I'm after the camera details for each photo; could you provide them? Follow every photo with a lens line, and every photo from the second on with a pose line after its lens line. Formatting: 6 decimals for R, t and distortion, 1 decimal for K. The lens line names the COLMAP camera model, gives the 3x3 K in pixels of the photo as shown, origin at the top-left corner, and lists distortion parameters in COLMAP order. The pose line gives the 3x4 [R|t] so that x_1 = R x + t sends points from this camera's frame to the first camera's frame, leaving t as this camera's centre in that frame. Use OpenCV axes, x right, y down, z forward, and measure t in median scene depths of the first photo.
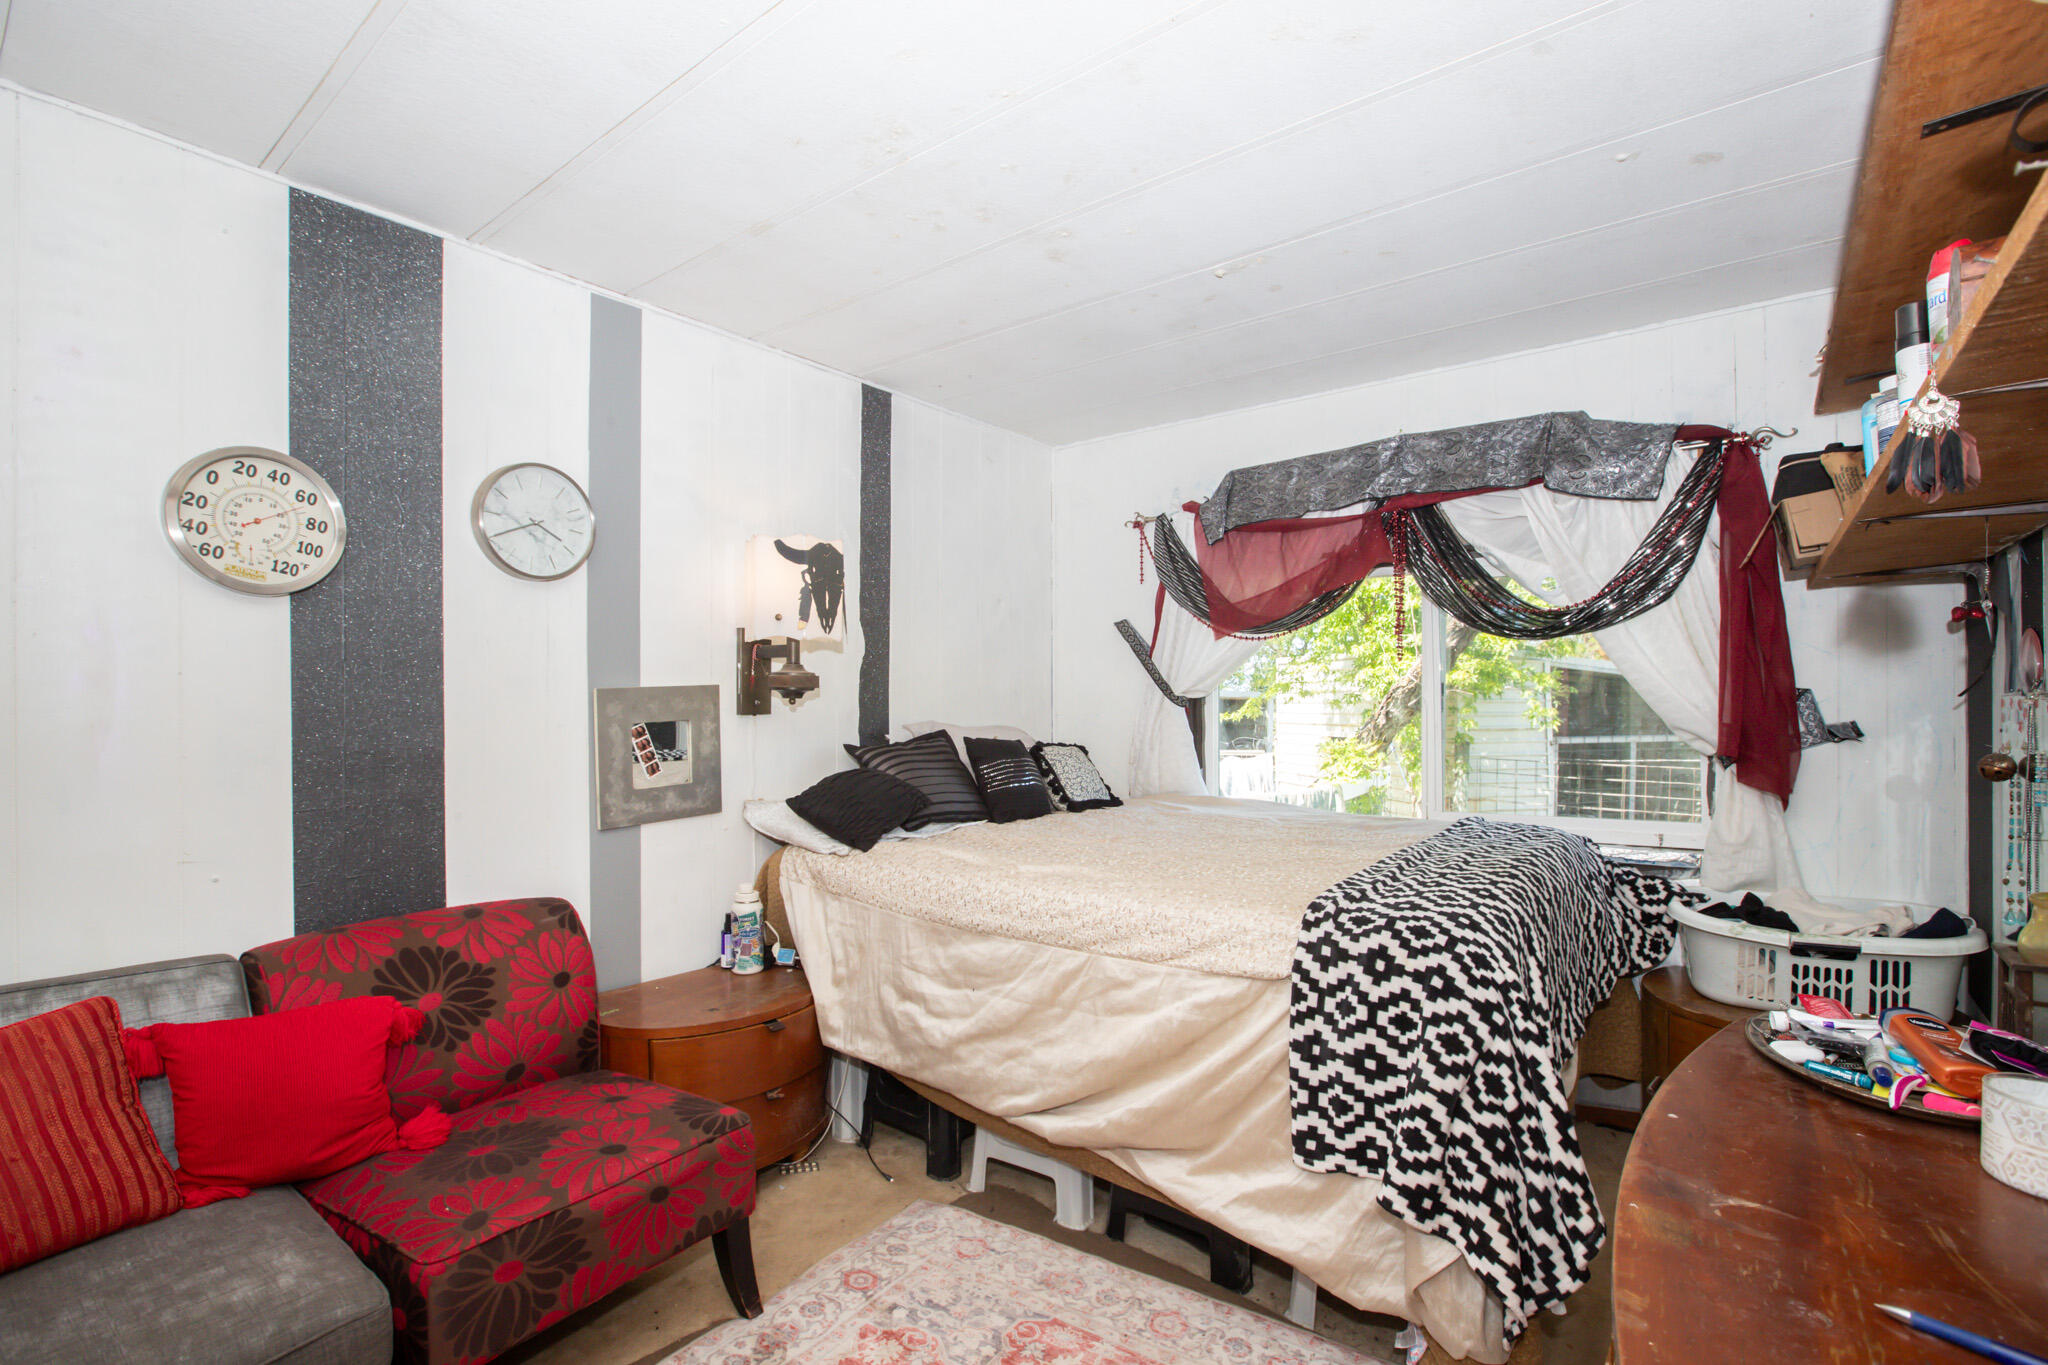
lens RADIAL K [[941.7, 0, 988.2], [0, 941.7, 696.8], [0, 0, 1]] dist [-0.060170, 0.023056]
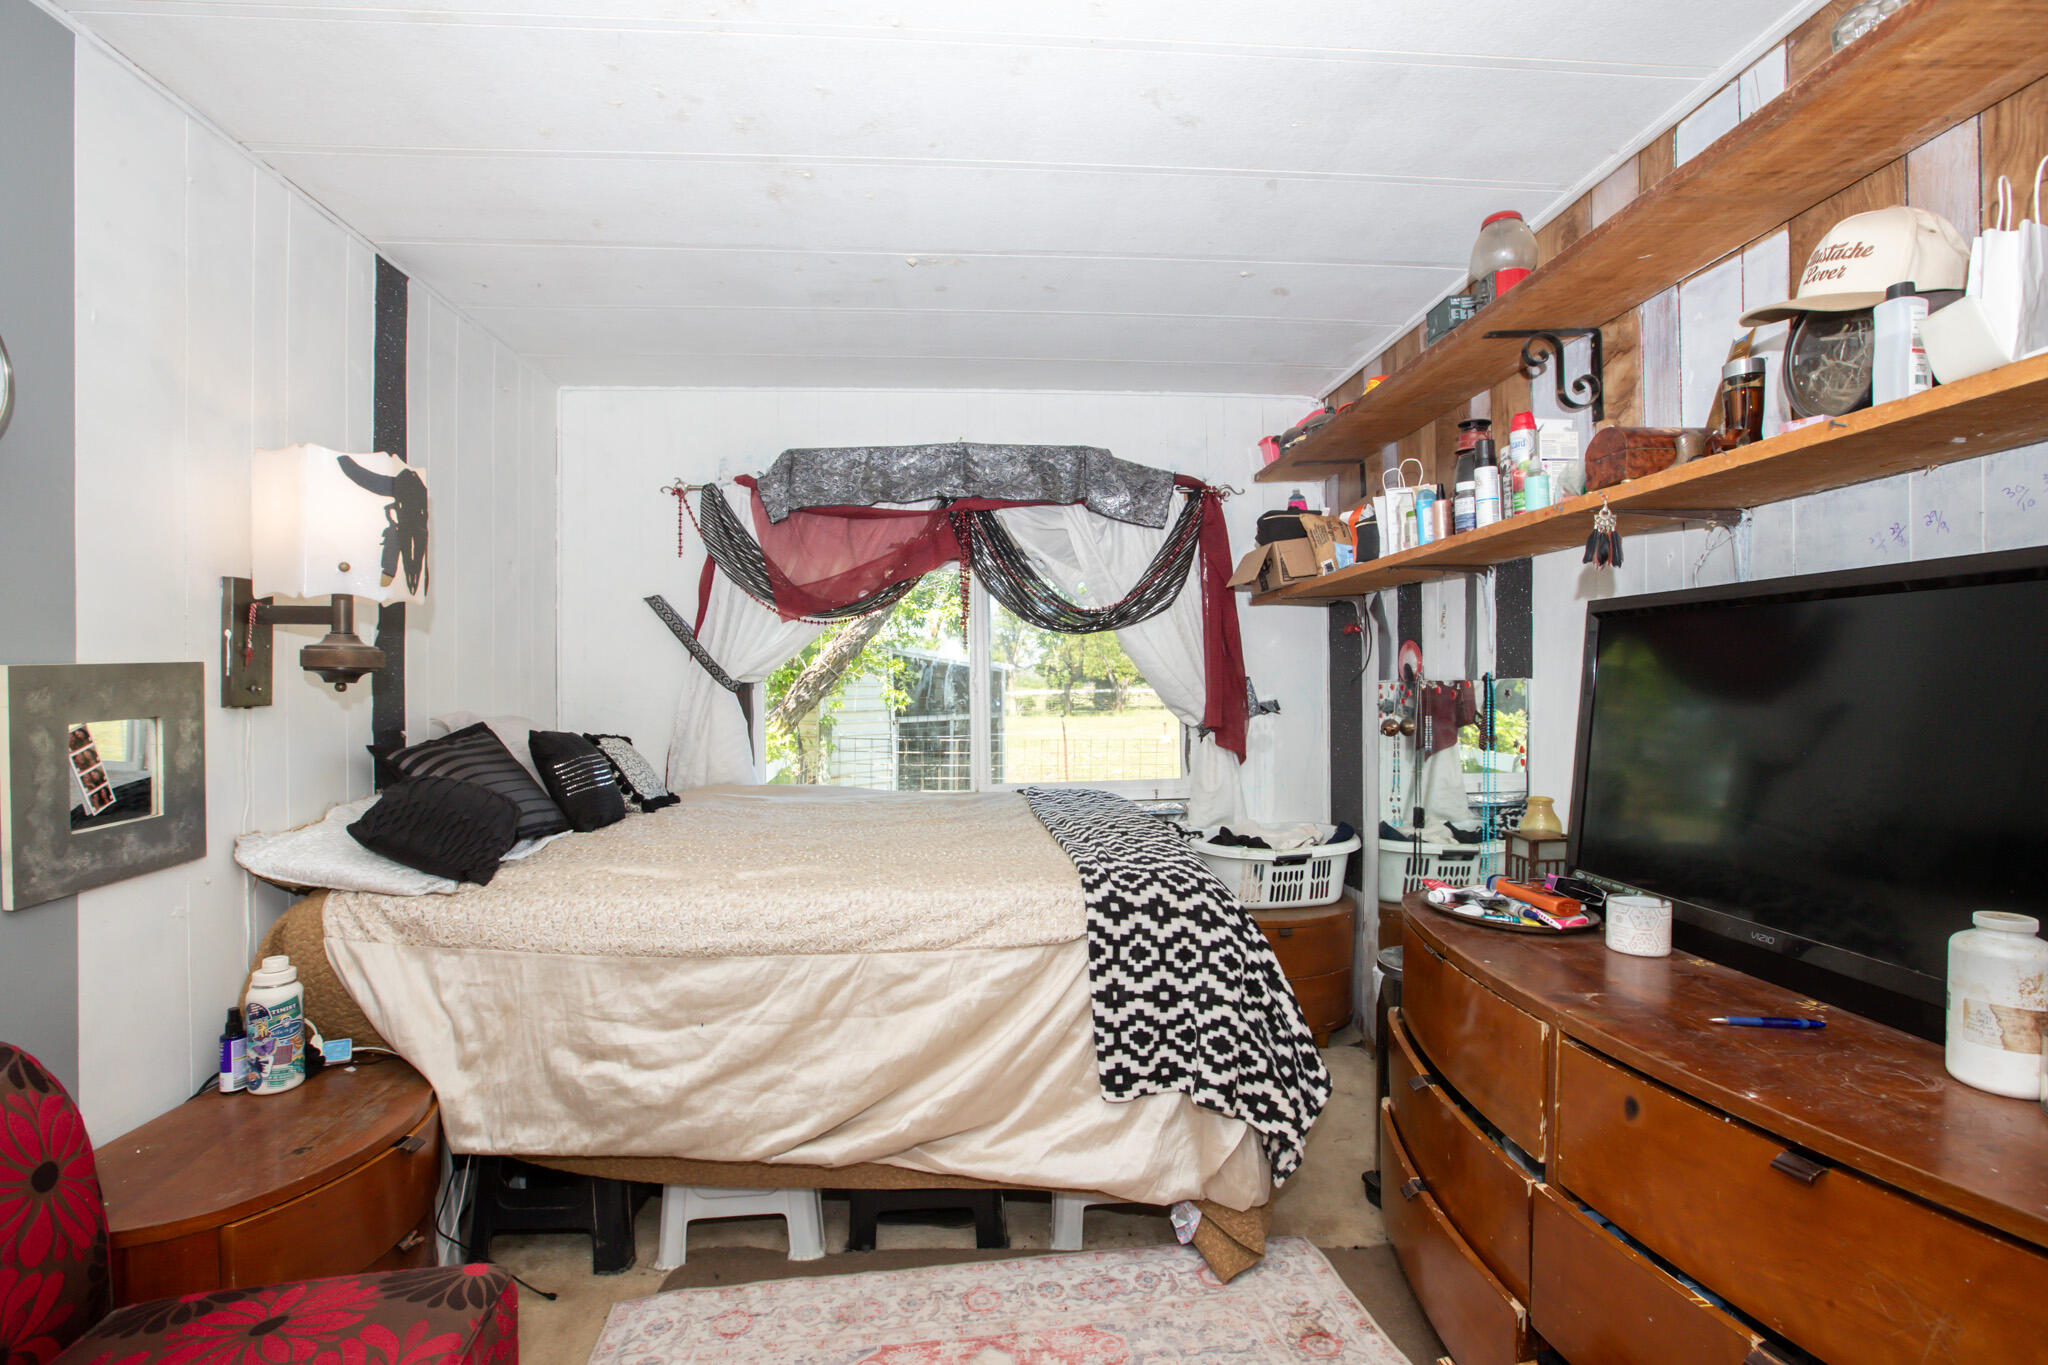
lens RADIAL K [[968.8, 0, 1002.3], [0, 968.8, 688.4], [0, 0, 1]] dist [-0.068704, 0.034979]
pose [[0.734028, -0.002848, 0.679113, -0.409131], [-0.002427, 0.999974, 0.006818, -0.000353], [-0.679115, -0.006653, 0.734002, 0.179939]]
